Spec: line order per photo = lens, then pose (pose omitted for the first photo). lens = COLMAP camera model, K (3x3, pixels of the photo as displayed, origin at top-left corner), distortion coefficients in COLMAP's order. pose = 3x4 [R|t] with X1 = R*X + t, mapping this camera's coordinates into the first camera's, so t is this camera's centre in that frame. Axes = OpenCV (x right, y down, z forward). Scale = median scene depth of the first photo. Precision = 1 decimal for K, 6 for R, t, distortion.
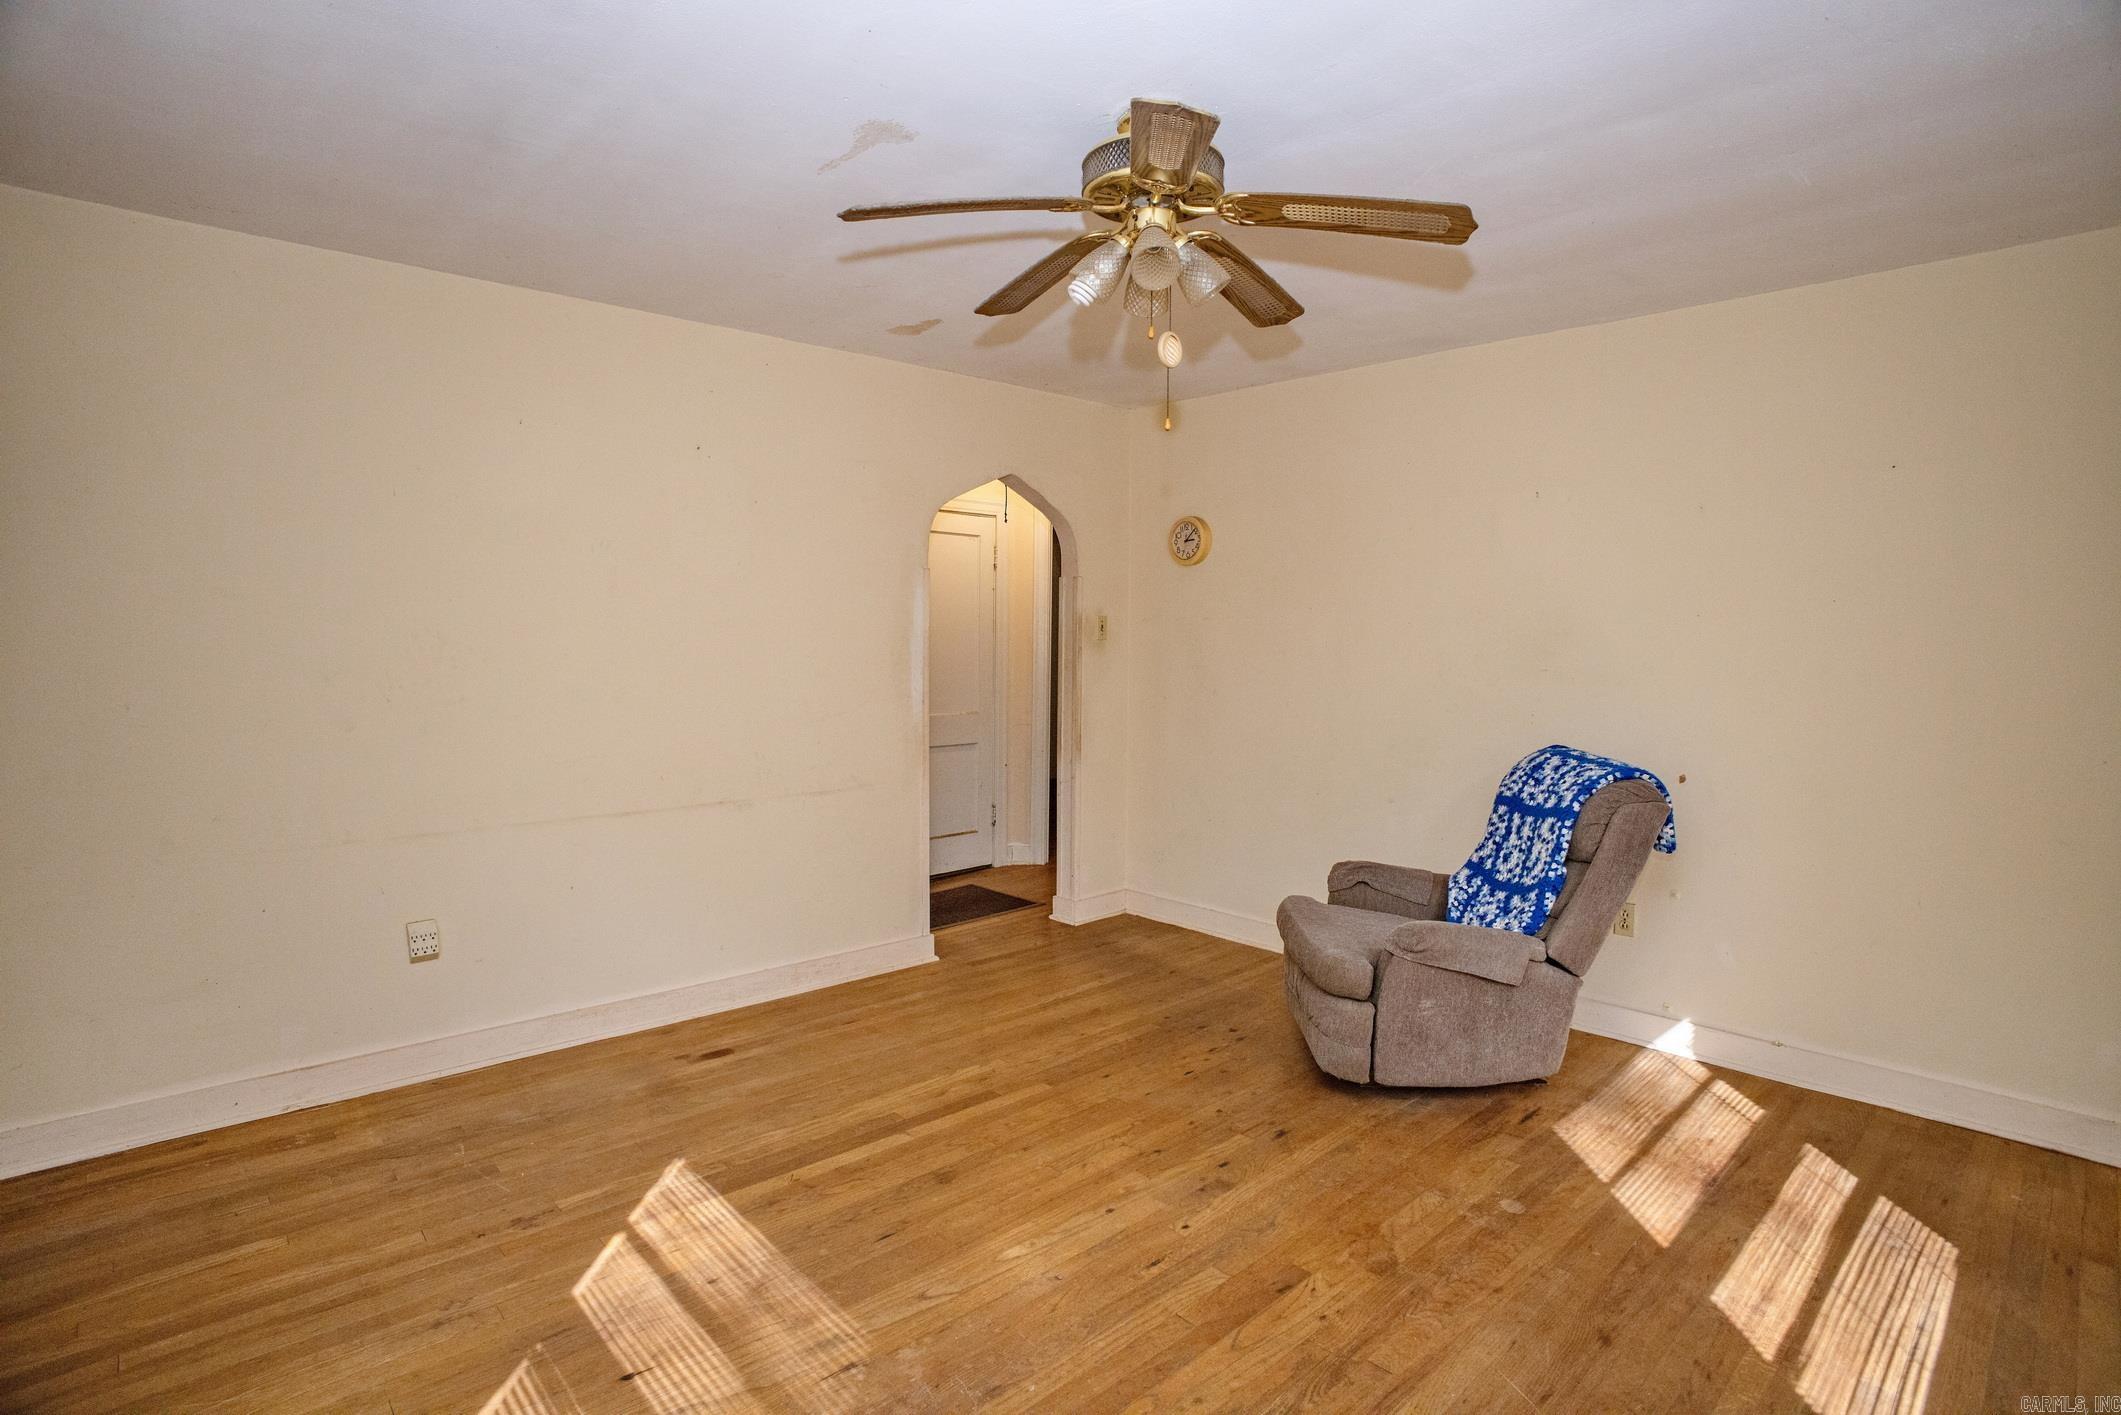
lens RADIAL K [[1055.0, 0, 1071.4], [0, 1055.0, 703.4], [0, 0, 1]] dist [-0.075415, 0.012027]
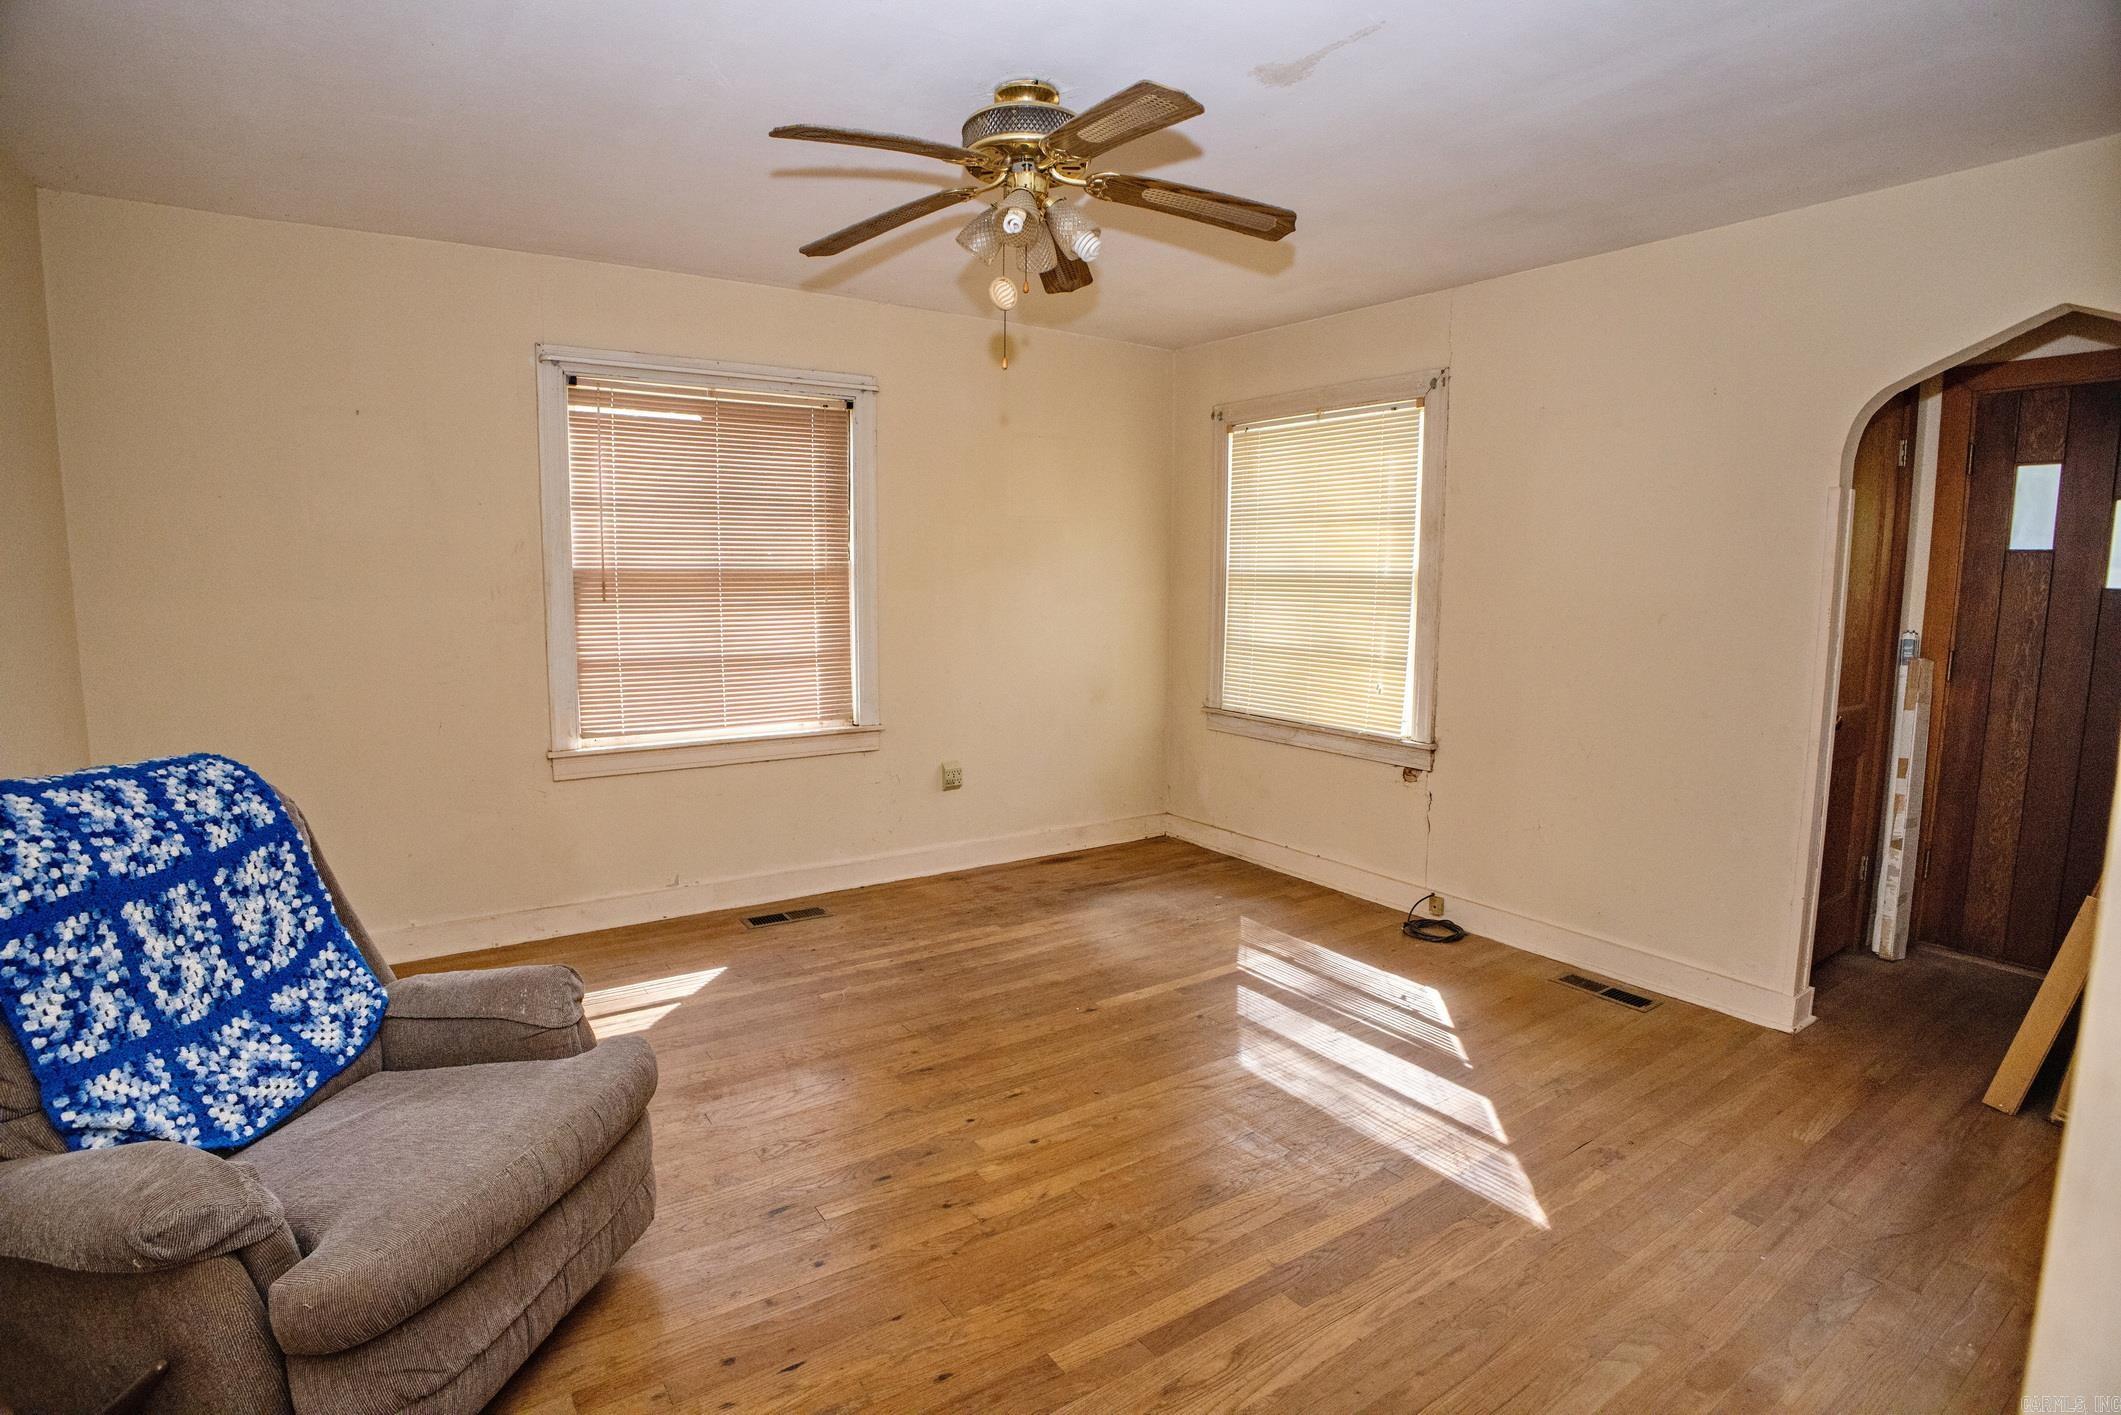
lens RADIAL K [[1055.0, 0, 1056.7], [0, 1055.0, 705.9], [0, 0, 1]] dist [-0.075415, 0.012027]
pose [[-0.987582, -0.033968, 0.153391, -0.104574], [-0.004701, 0.982299, 0.187261, -0.095310], [-0.157037, 0.184214, -0.970260, 1.588773]]
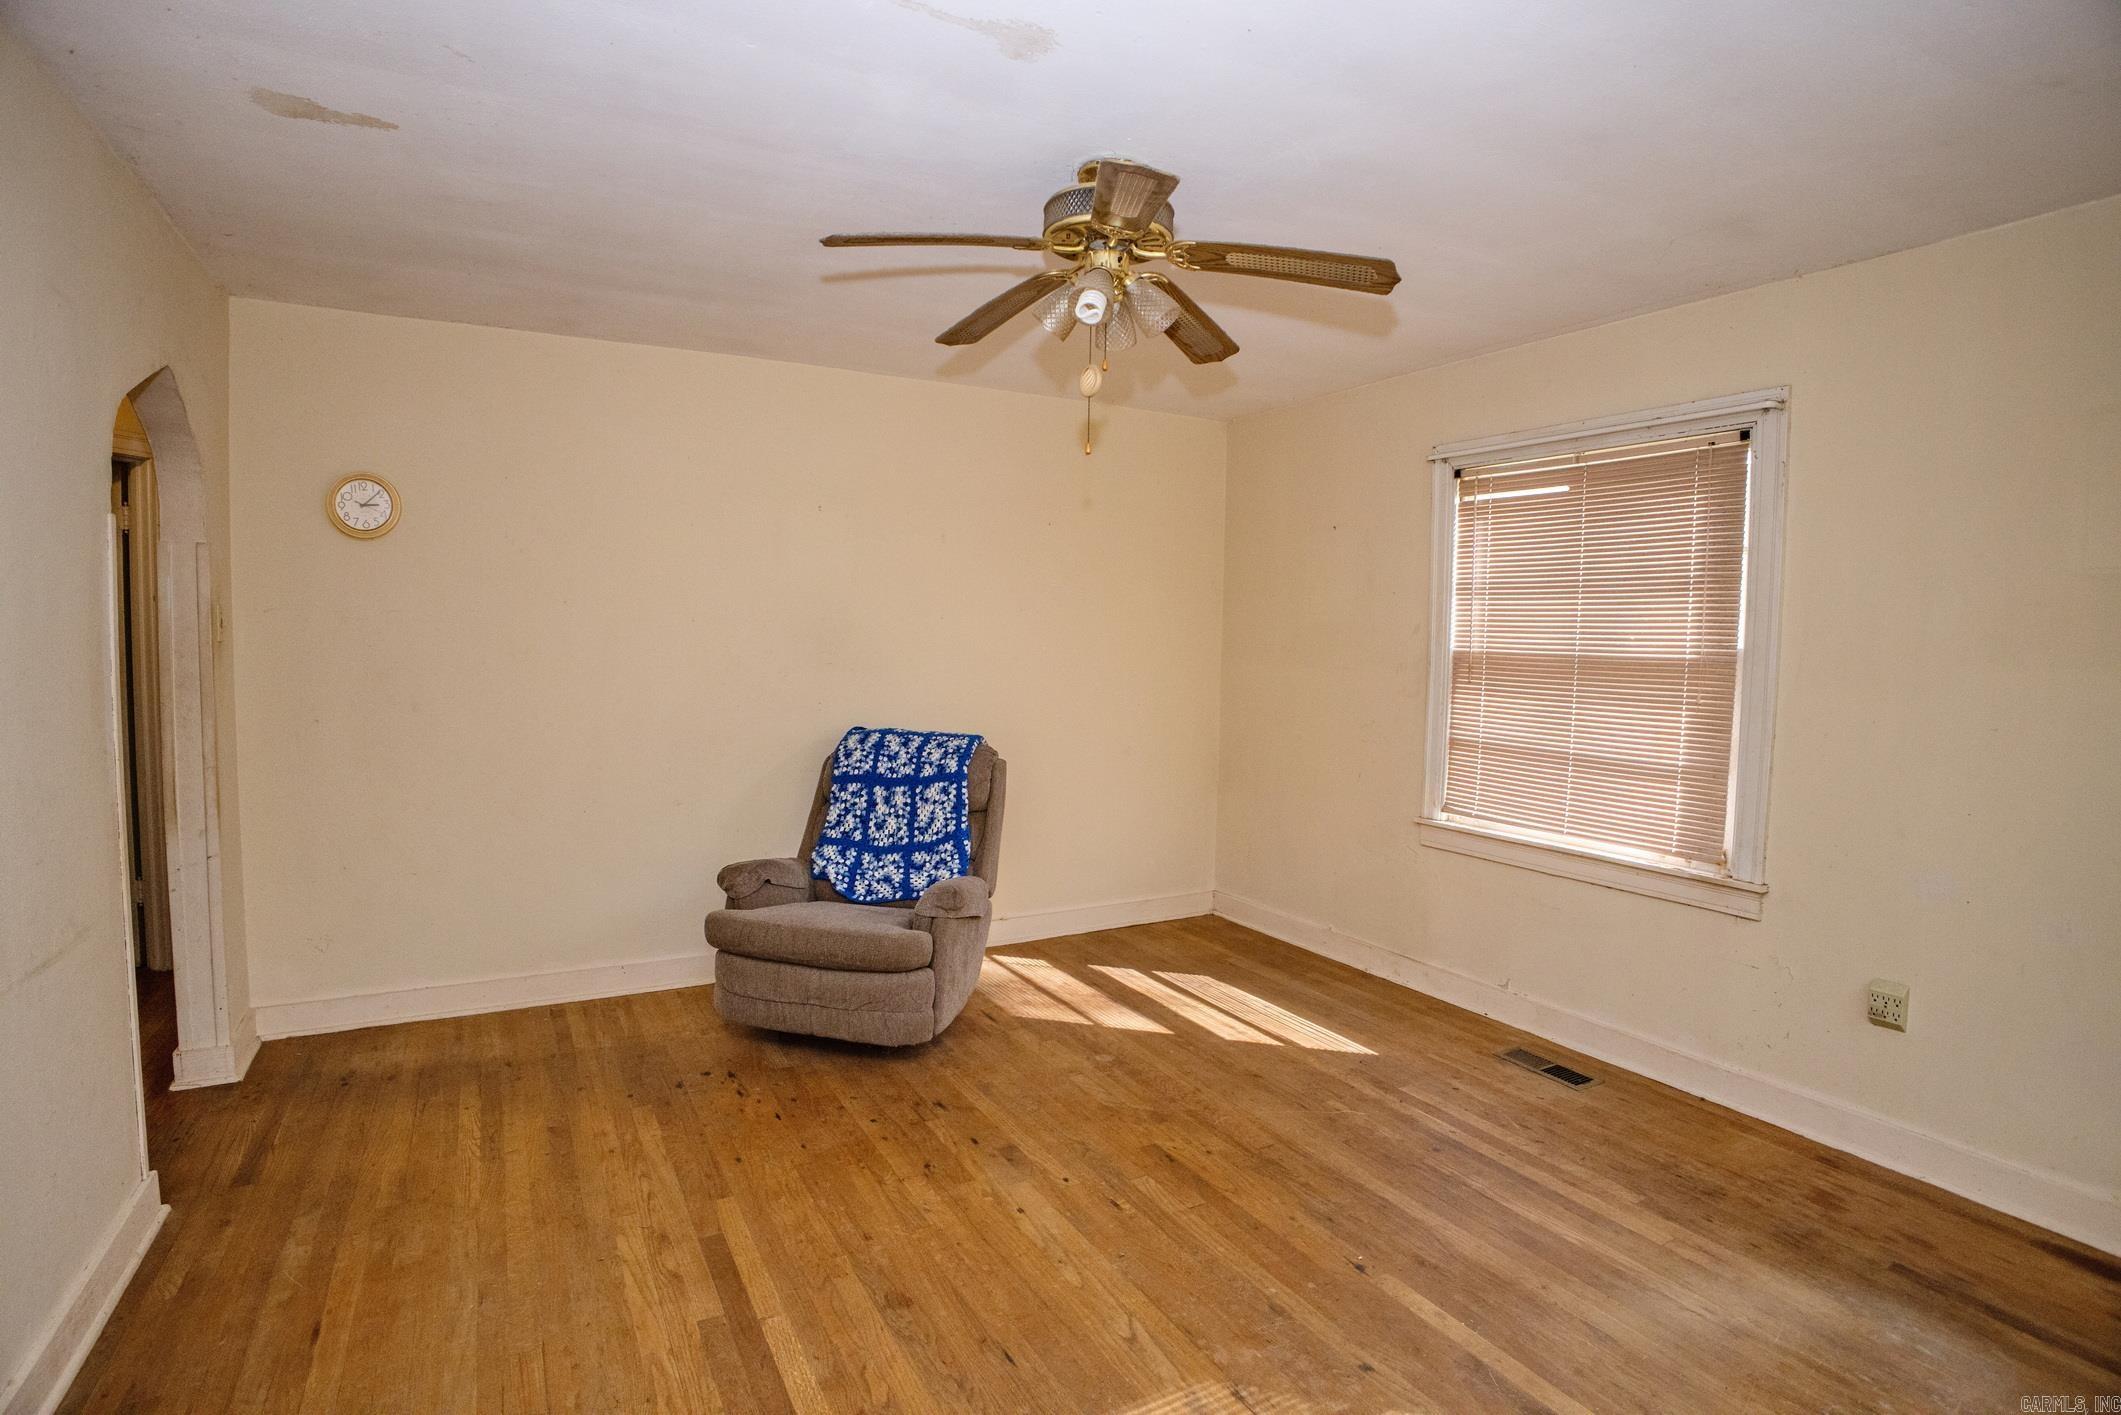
lens RADIAL K [[1055.0, 0, 1064.1], [0, 1055.0, 720.3], [0, 0, 1]] dist [-0.075415, 0.012027]
pose [[0.239222, -0.081790, 0.967514, -0.752008], [0.044248, 0.996329, 0.073285, -0.052345], [-0.969956, 0.025279, 0.241963, 0.587628]]
